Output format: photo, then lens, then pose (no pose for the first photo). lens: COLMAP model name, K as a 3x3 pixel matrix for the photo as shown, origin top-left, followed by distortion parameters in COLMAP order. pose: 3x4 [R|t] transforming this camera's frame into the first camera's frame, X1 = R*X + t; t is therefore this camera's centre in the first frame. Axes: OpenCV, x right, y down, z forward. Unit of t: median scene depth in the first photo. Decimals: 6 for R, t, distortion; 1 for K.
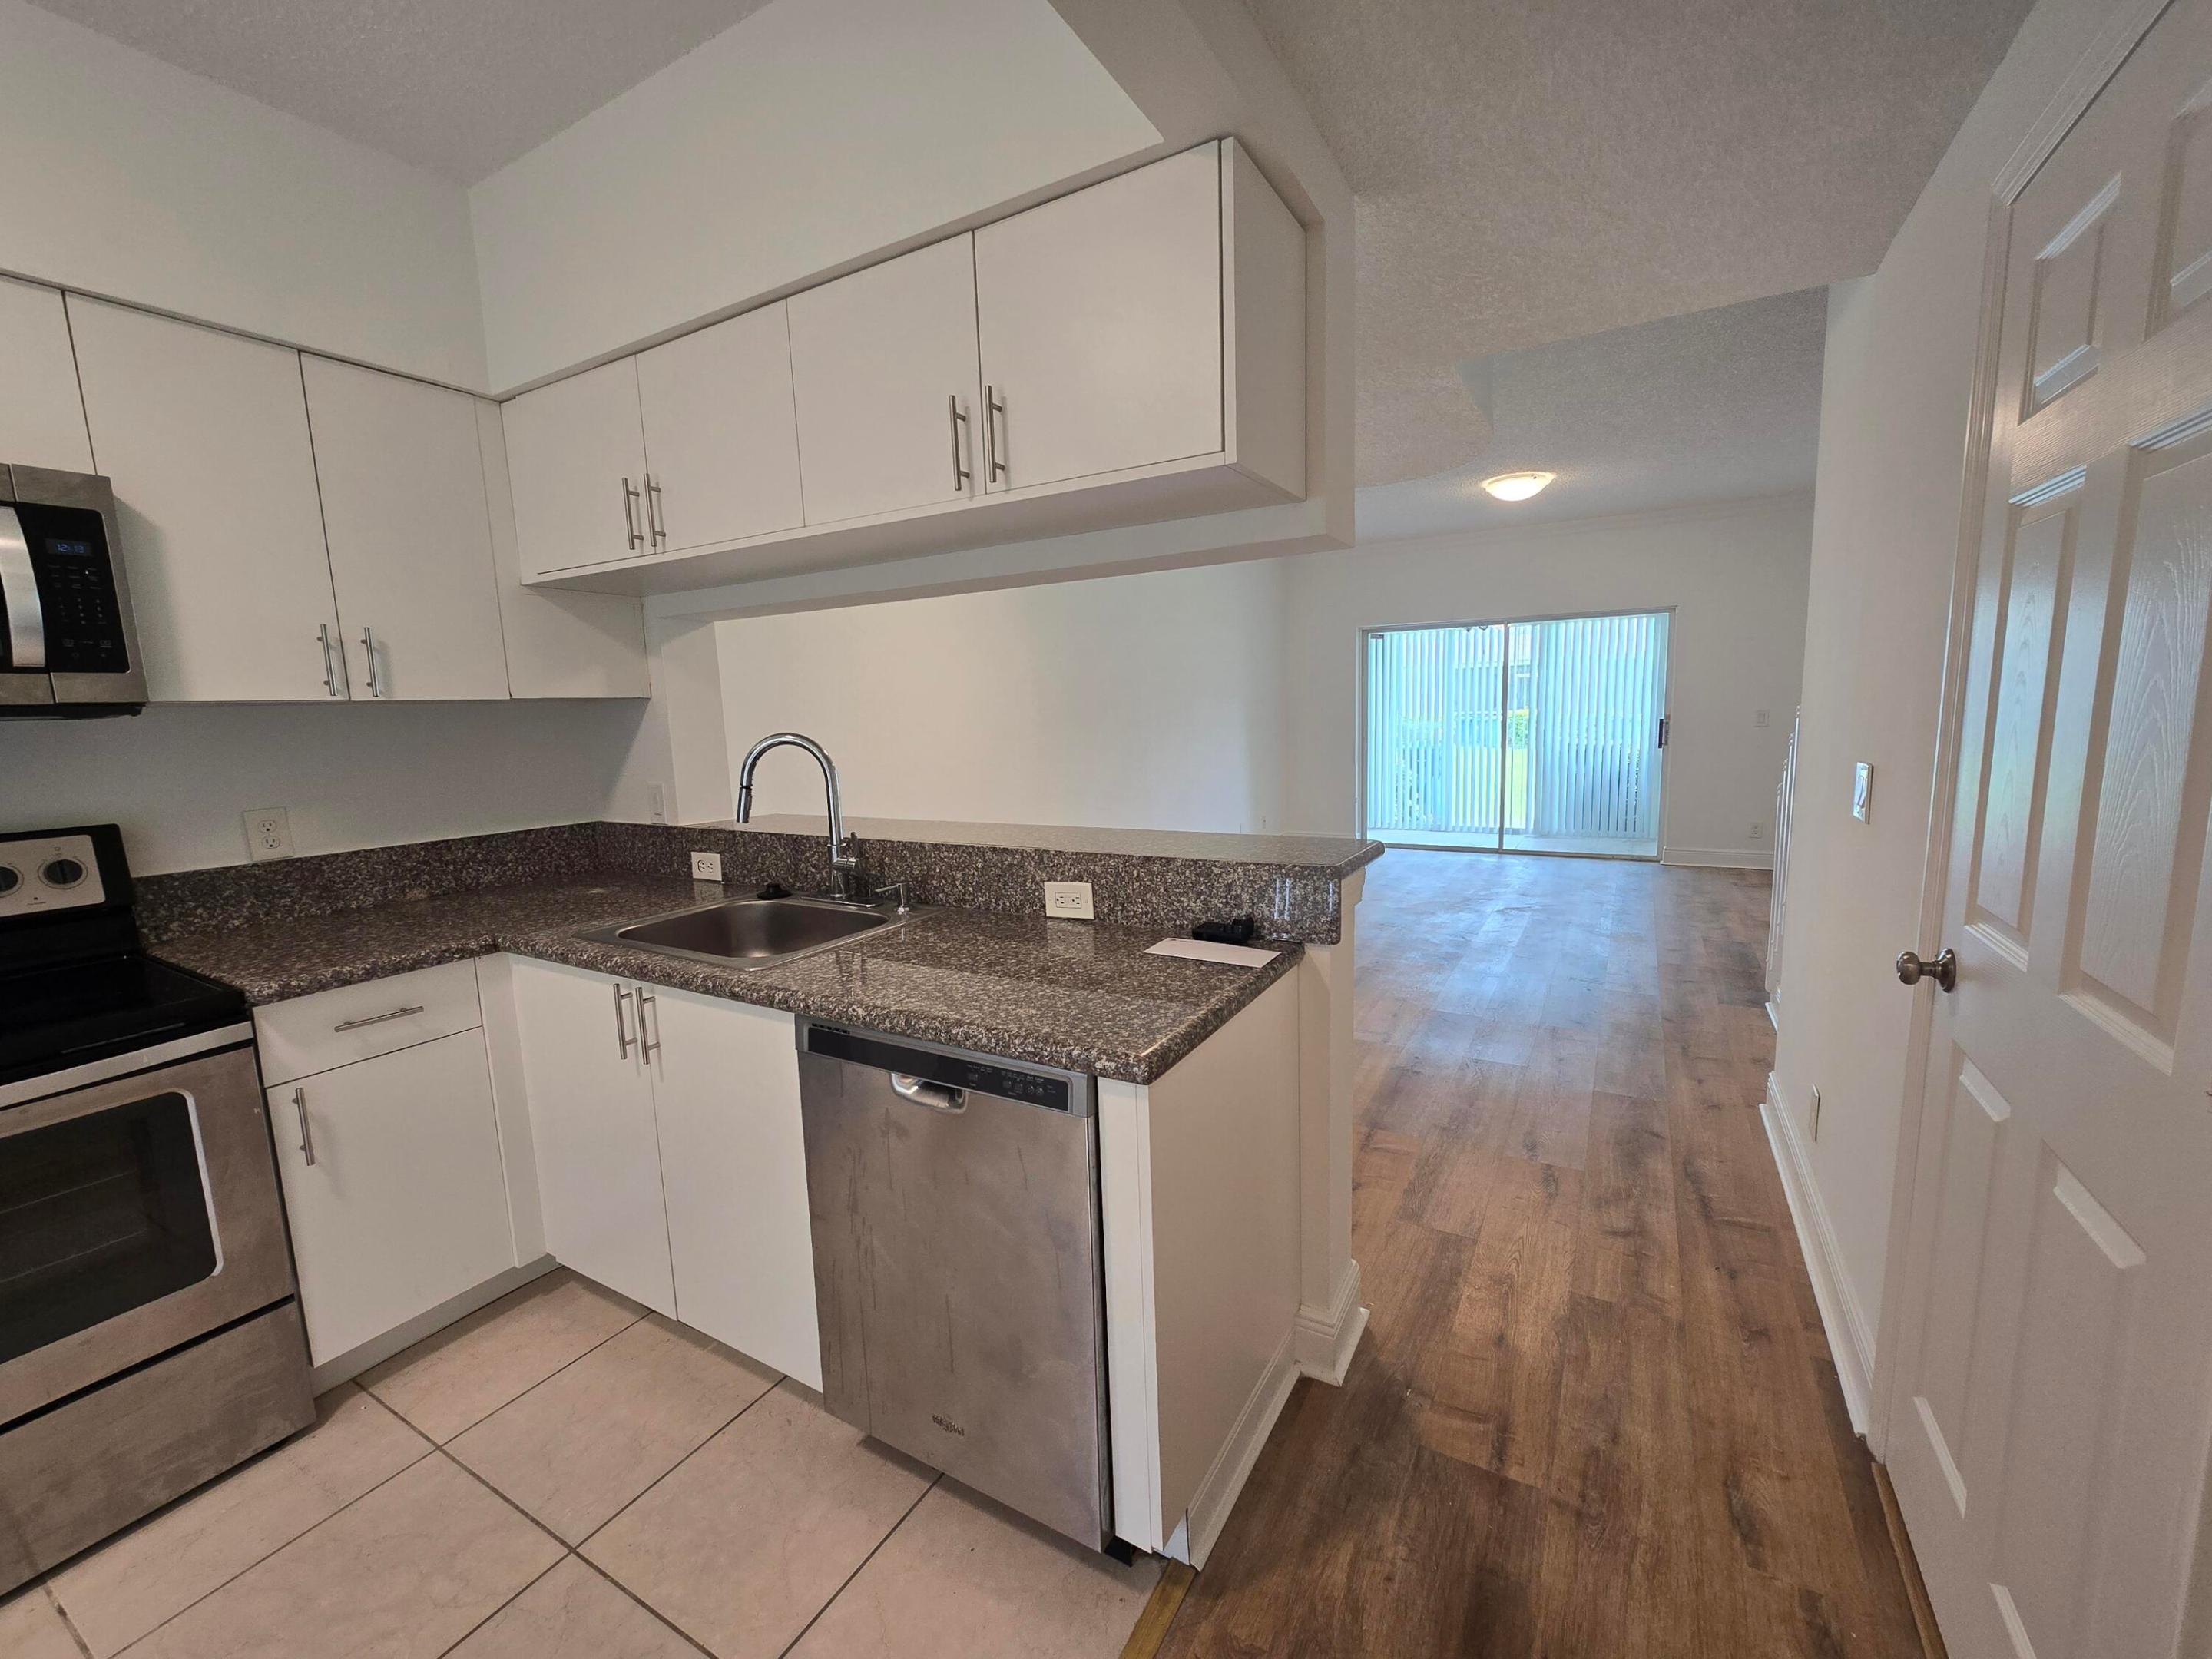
lens RADIAL K [[903.4, 0, 1113.6], [0, 903.4, 831.1], [0, 0, 1]] dist [-0.001268, 0.000005]
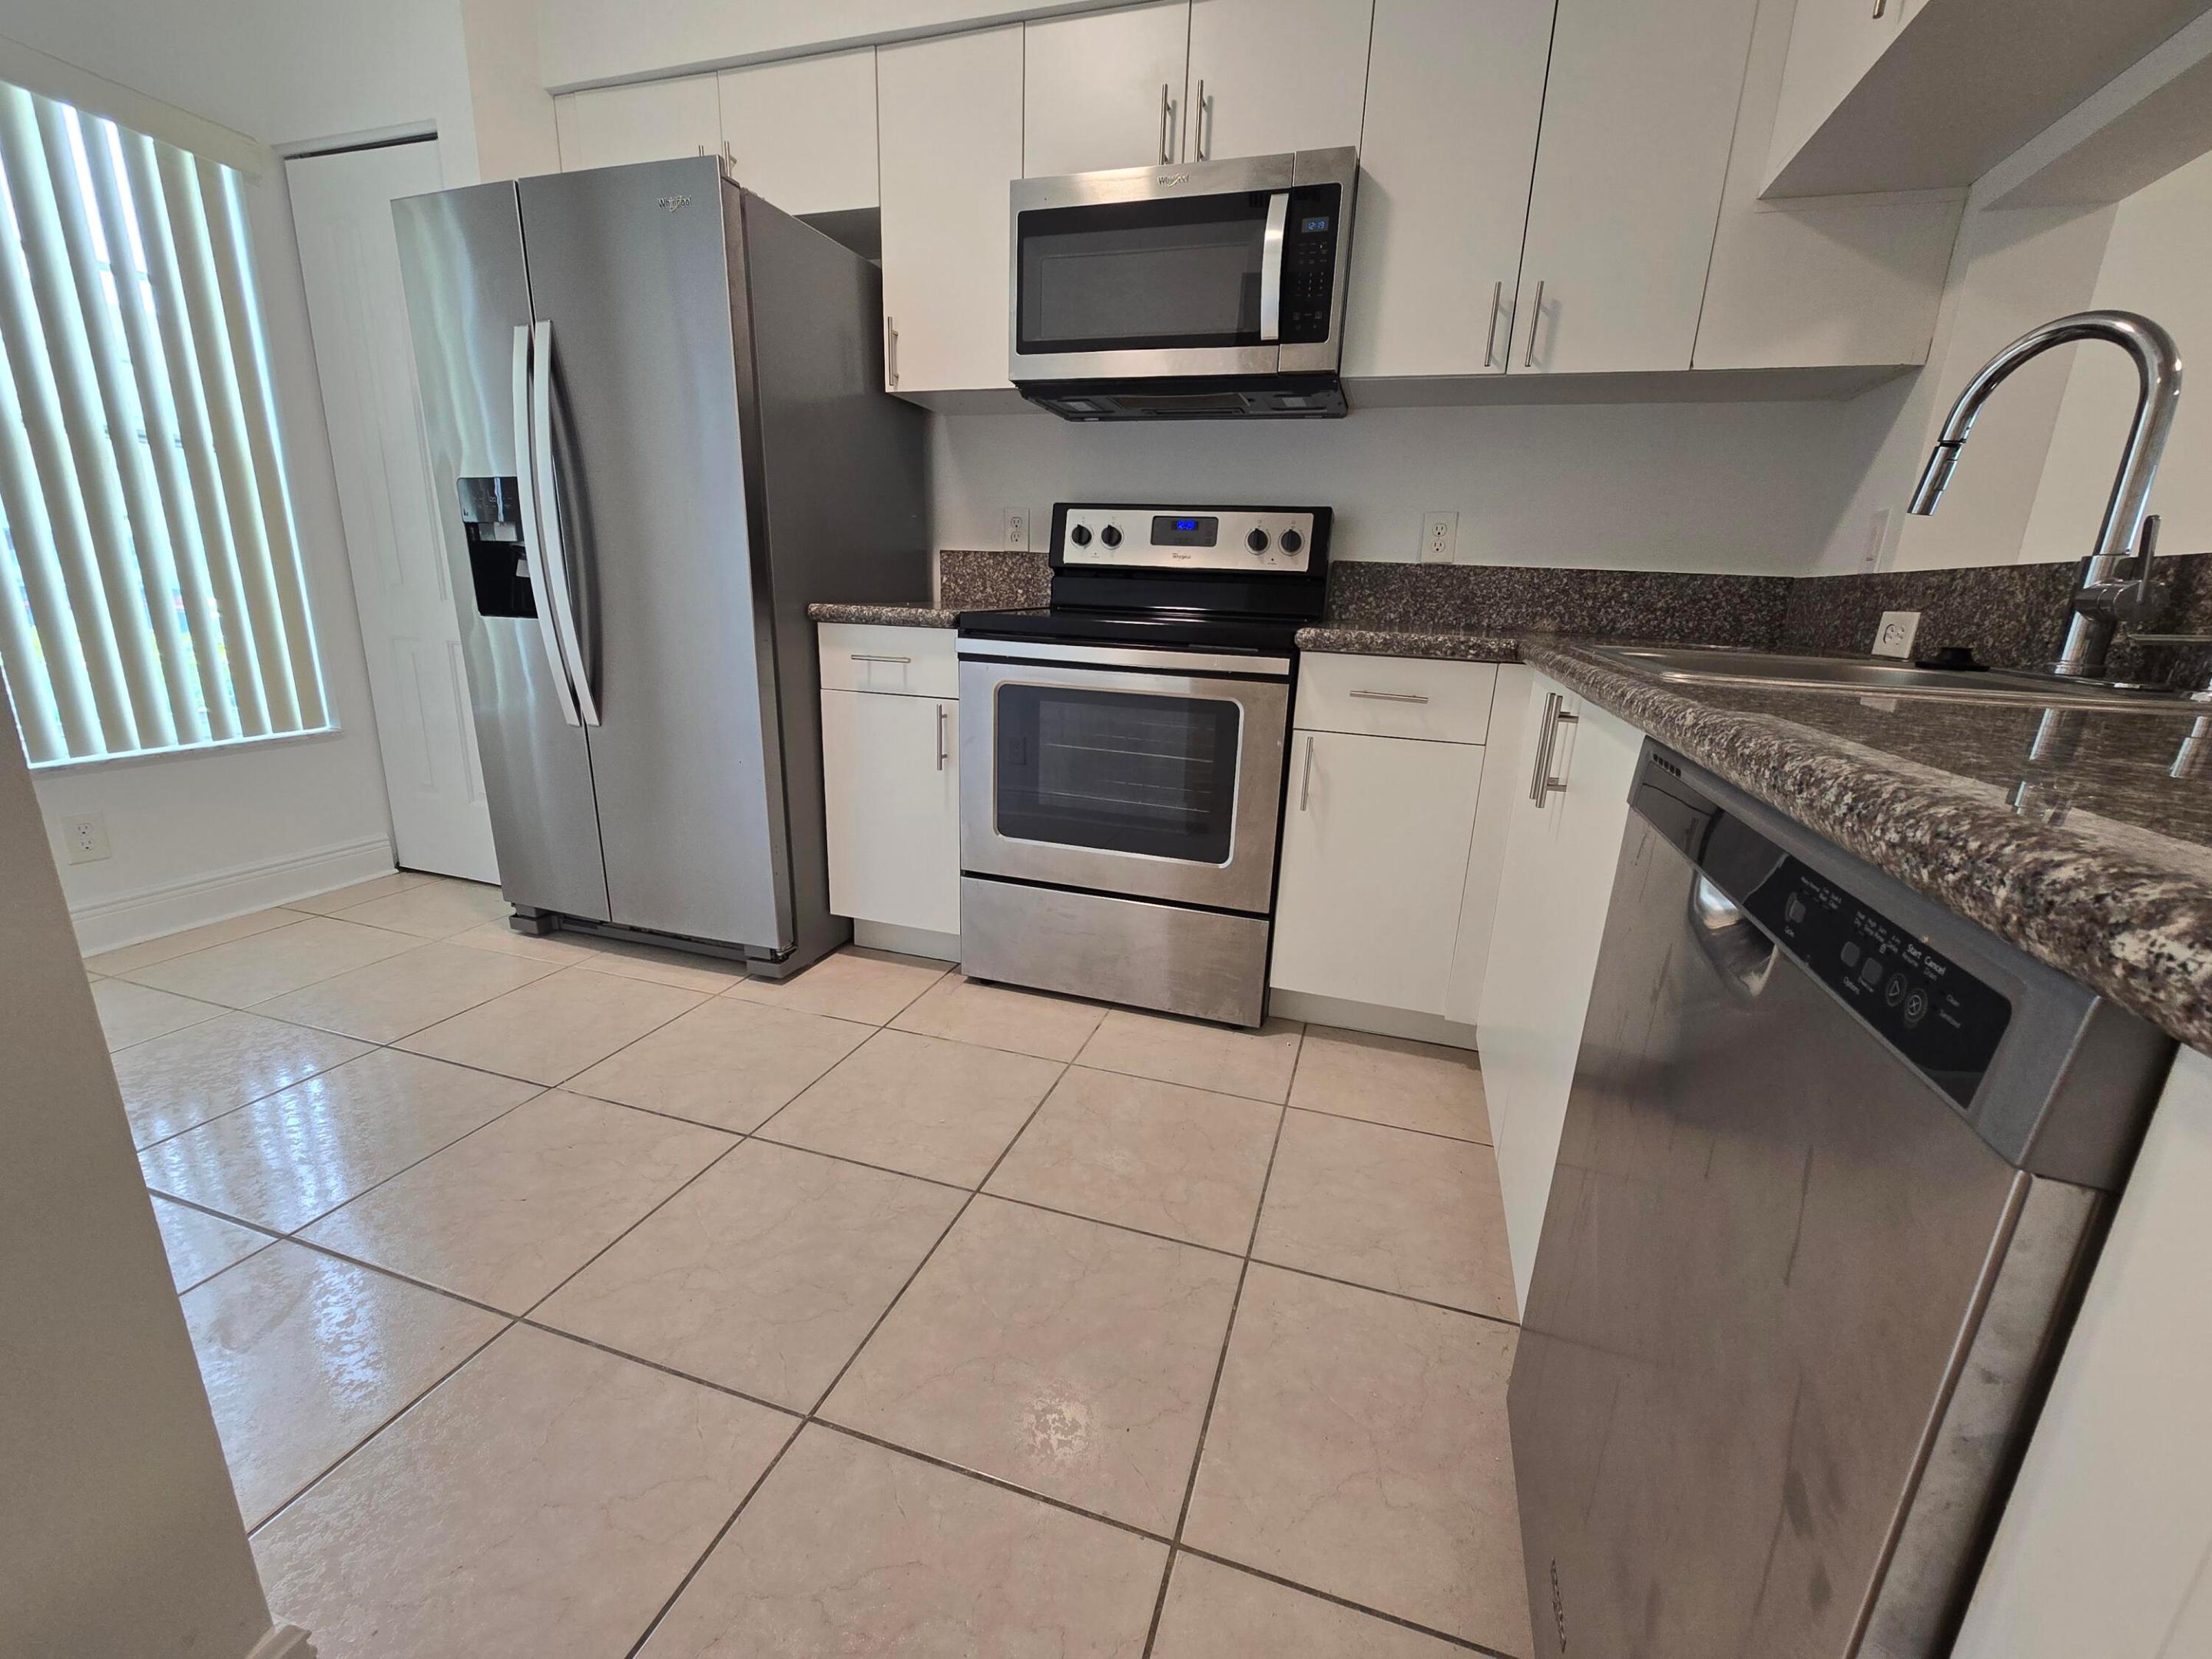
lens RADIAL K [[903.4, 0, 1113.6], [0, 903.4, 831.1], [0, 0, 1]] dist [-0.001268, 0.000005]
pose [[0.207344, 0.291721, -0.933760, 0.074992], [-0.182061, 0.949335, 0.256159, 0.146077], [0.961178, 0.116888, 0.249950, 0.475680]]
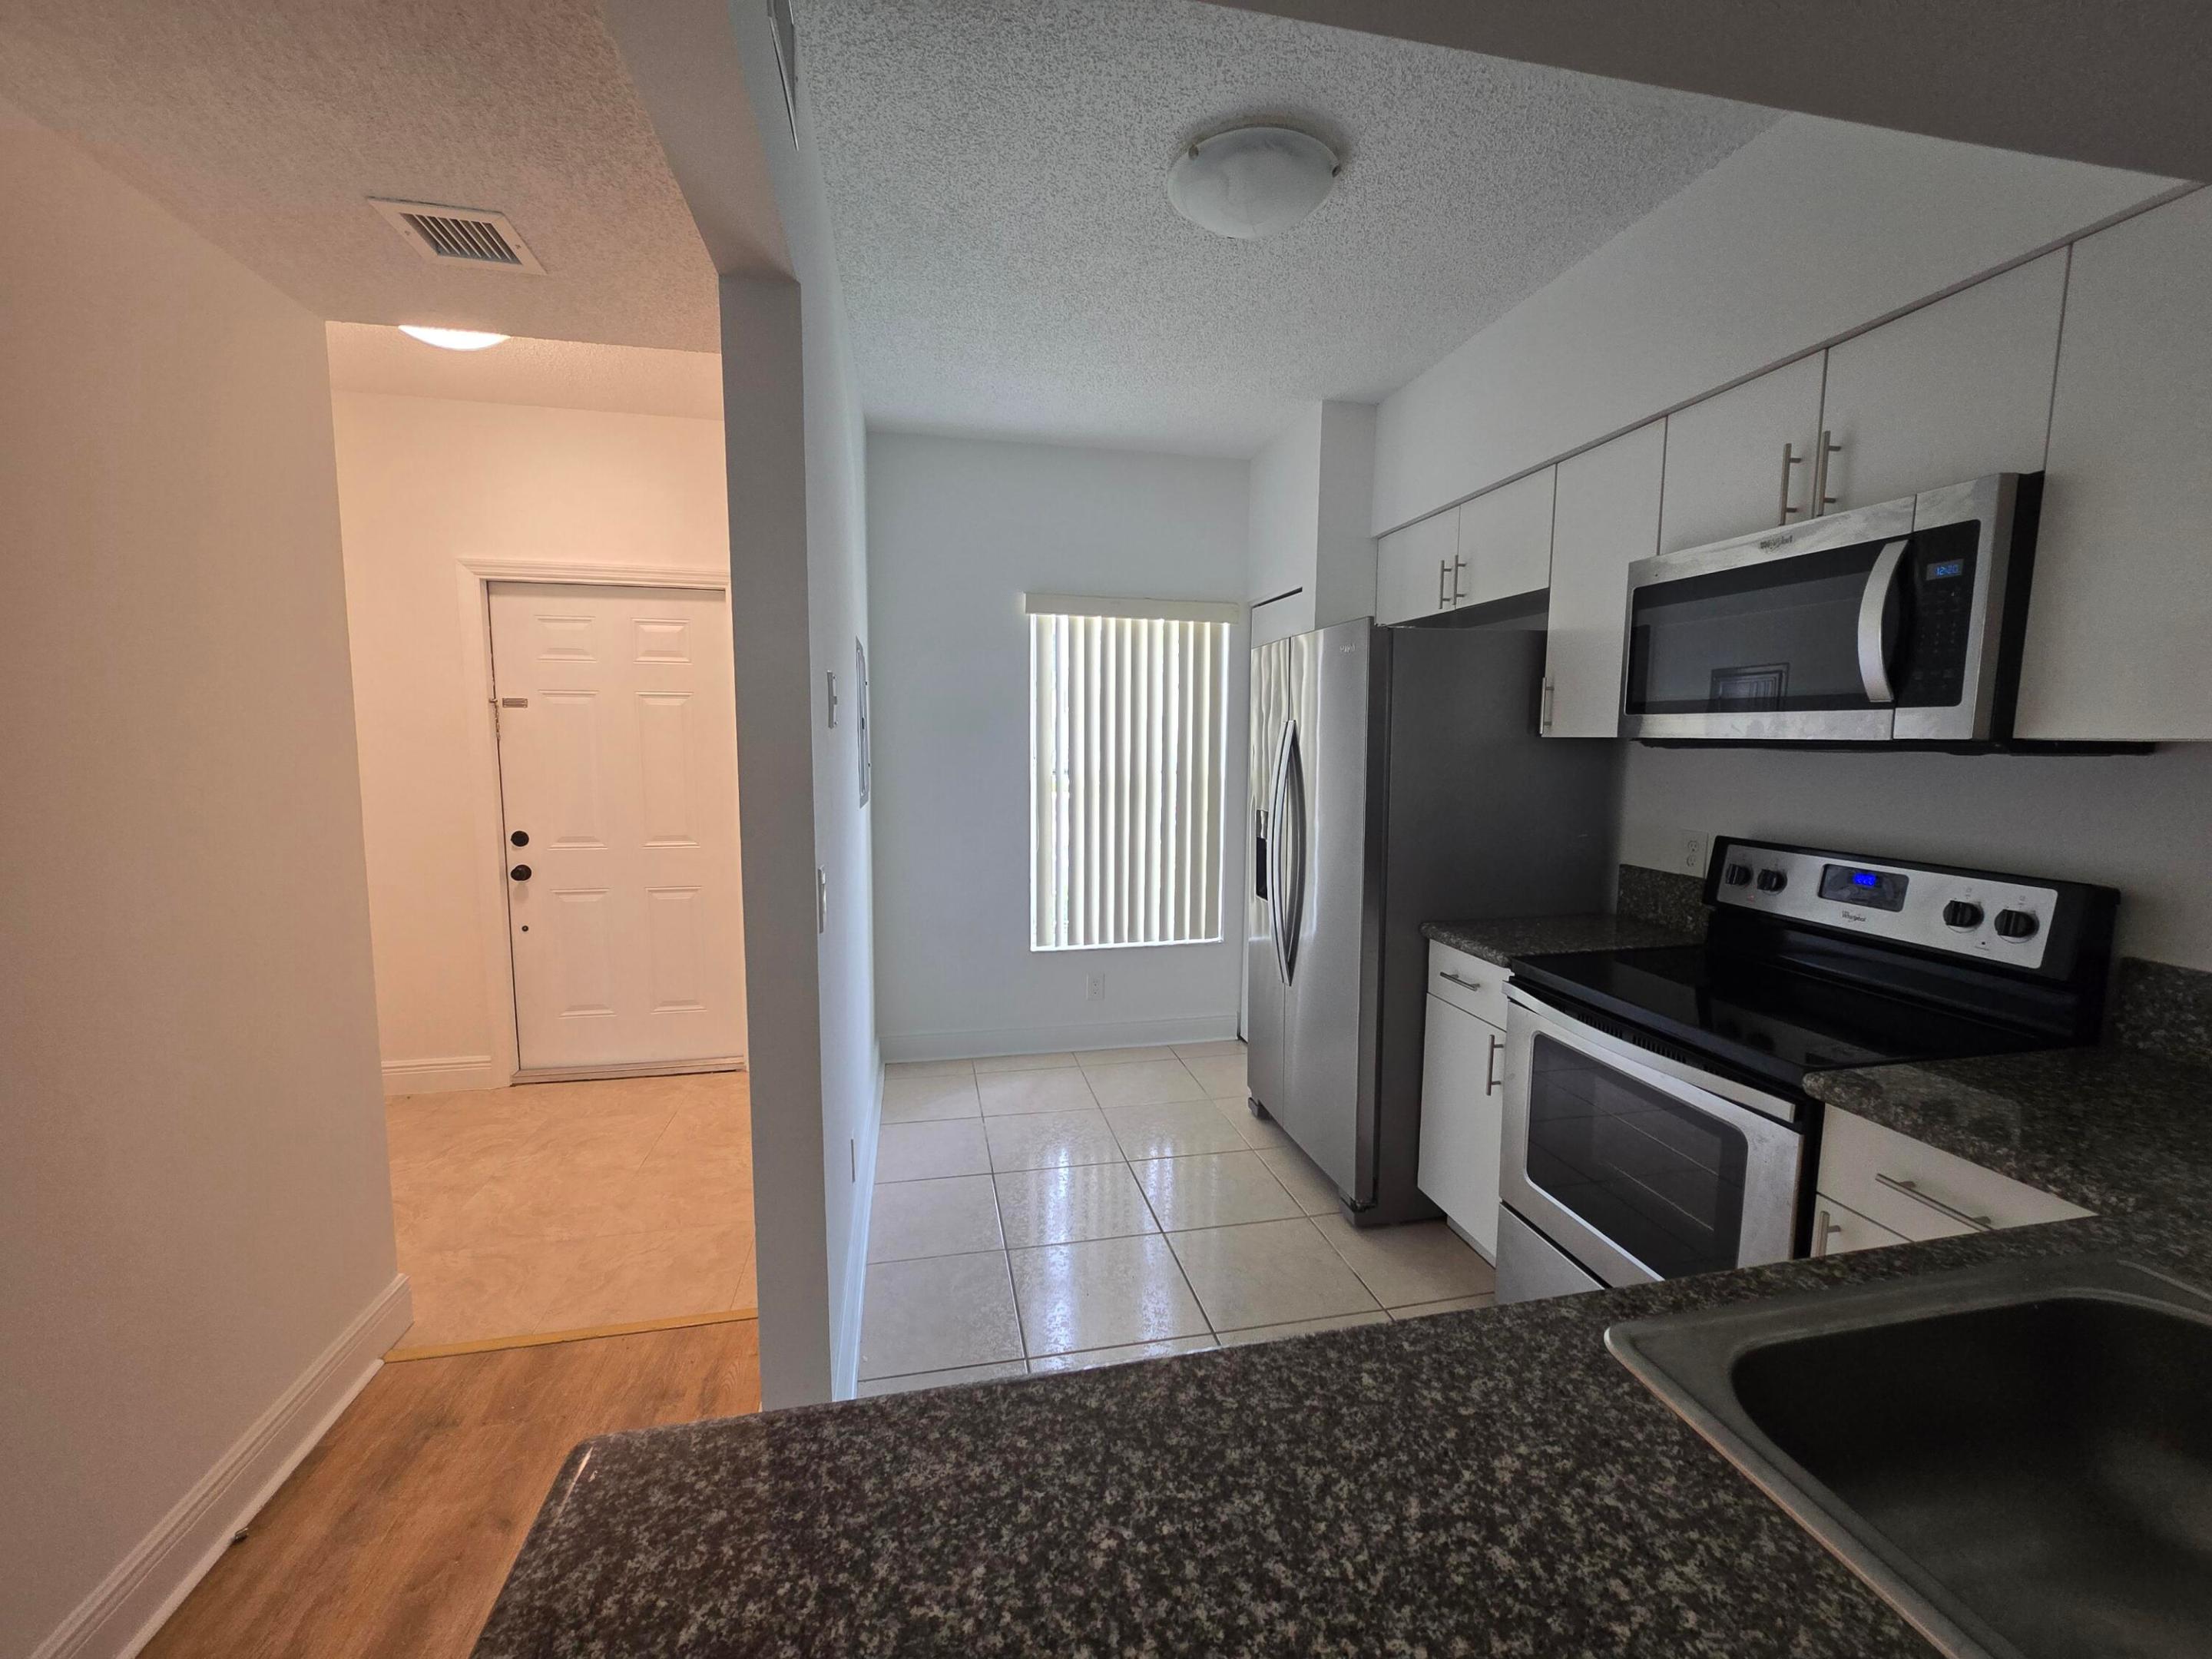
lens RADIAL K [[903.4, 0, 1113.6], [0, 903.4, 831.1], [0, 0, 1]] dist [-0.001268, 0.000005]
pose [[-0.743666, 0.098205, -0.661300, 0.080165], [-0.077459, 0.969835, 0.231130, -0.175000], [0.664050, 0.223107, -0.713626, 0.986540]]
